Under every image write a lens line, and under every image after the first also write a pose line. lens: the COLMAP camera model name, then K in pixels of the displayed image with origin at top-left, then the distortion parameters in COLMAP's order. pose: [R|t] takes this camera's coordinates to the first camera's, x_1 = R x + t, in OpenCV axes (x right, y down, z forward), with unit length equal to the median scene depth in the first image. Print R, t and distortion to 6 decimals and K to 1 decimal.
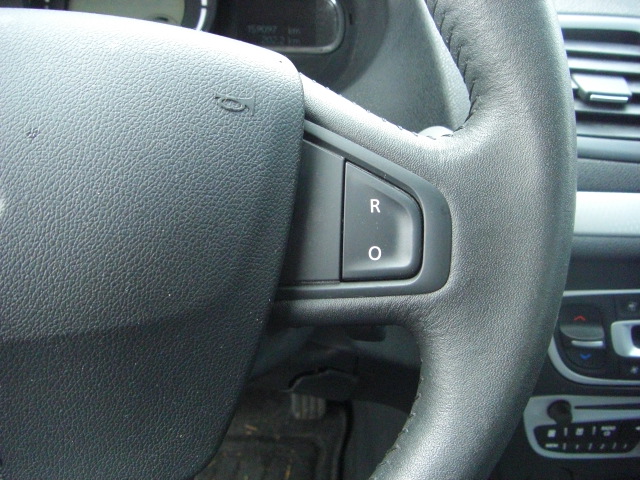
lens RADIAL K [[715.8, 0, 320.0], [0, 715.8, 240.0], [0, 0, 1]] dist [-0.159153, 0.069102]
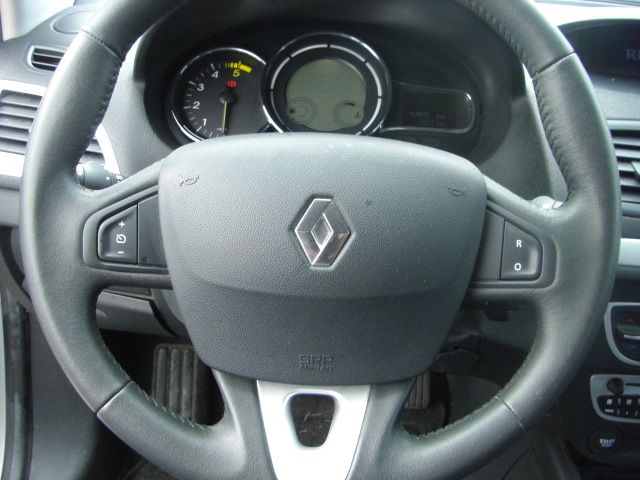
lens RADIAL K [[726.2, 0, 320.0], [0, 726.2, 240.0], [0, 0, 1]] dist [-0.201637, 0.214626]
pose [[0.993913, 0.048376, -0.098981, -0.158927], [-0.051907, 0.998093, -0.033415, 0.022071], [0.097176, 0.038350, 0.994528, -0.601898]]
